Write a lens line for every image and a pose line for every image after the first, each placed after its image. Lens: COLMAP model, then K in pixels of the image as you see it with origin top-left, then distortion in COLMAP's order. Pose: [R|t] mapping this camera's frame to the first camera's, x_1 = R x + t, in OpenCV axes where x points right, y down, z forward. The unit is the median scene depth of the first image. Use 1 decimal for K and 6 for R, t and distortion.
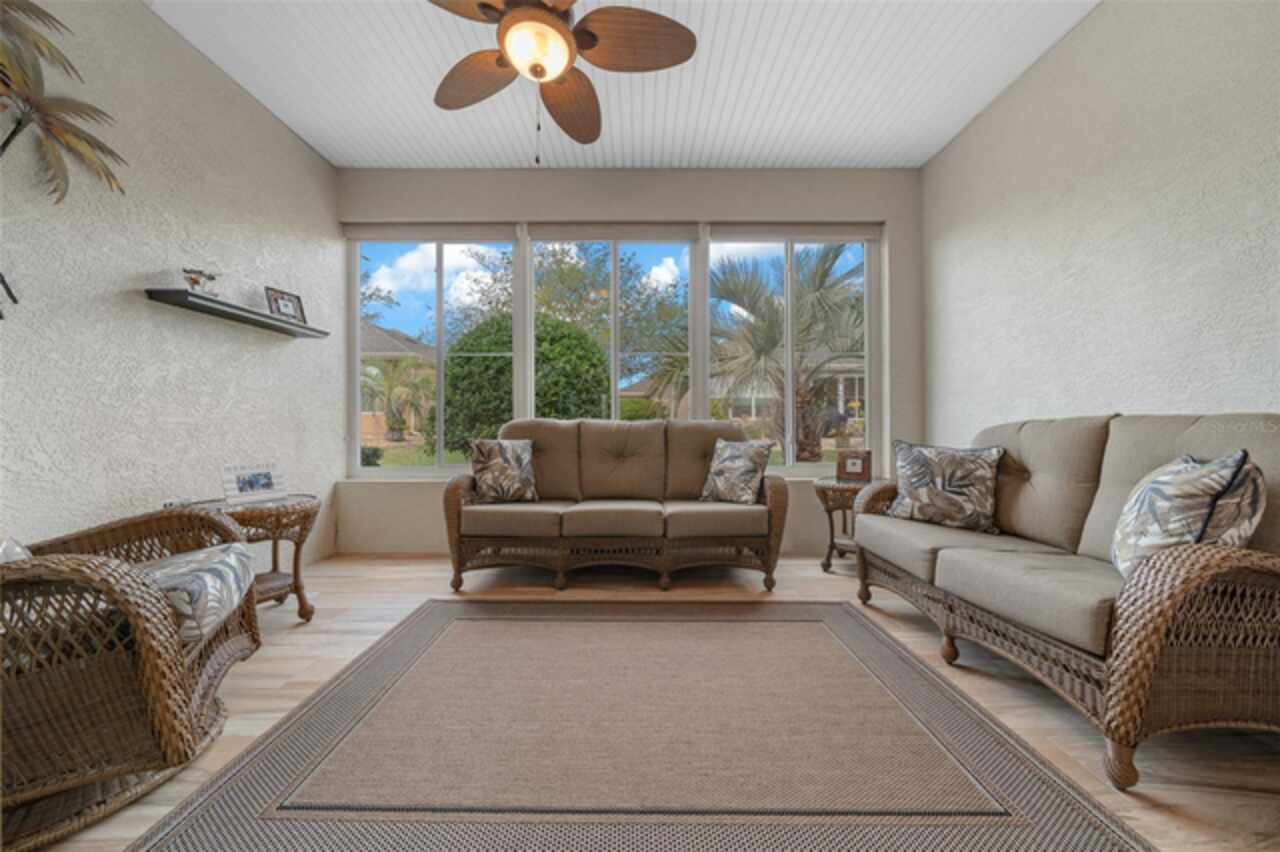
lens RADIAL K [[435.6, 0, 640.6], [0, 435.6, 429.3], [0, 0, 1]] dist [0.000400, -0.000028]
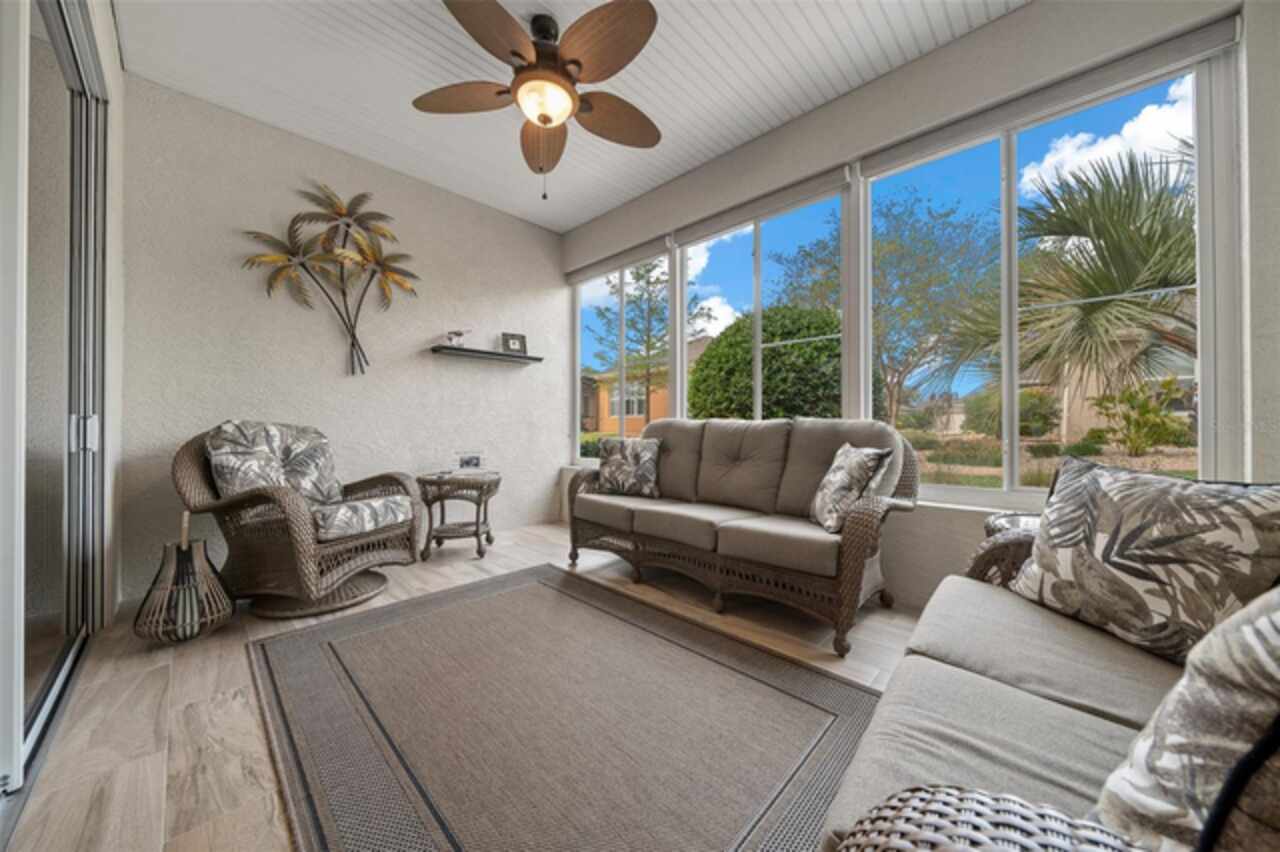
lens RADIAL K [[441.1, 0, 640.0], [0, 441.1, 426.0], [0, 0, 1]] dist [-0.000549, -0.000138]
pose [[0.721393, 0.001142, -0.692525, 0.526060], [-0.005253, 0.999979, -0.003823, -0.003689], [0.692506, 0.006396, 0.721383, 0.231594]]
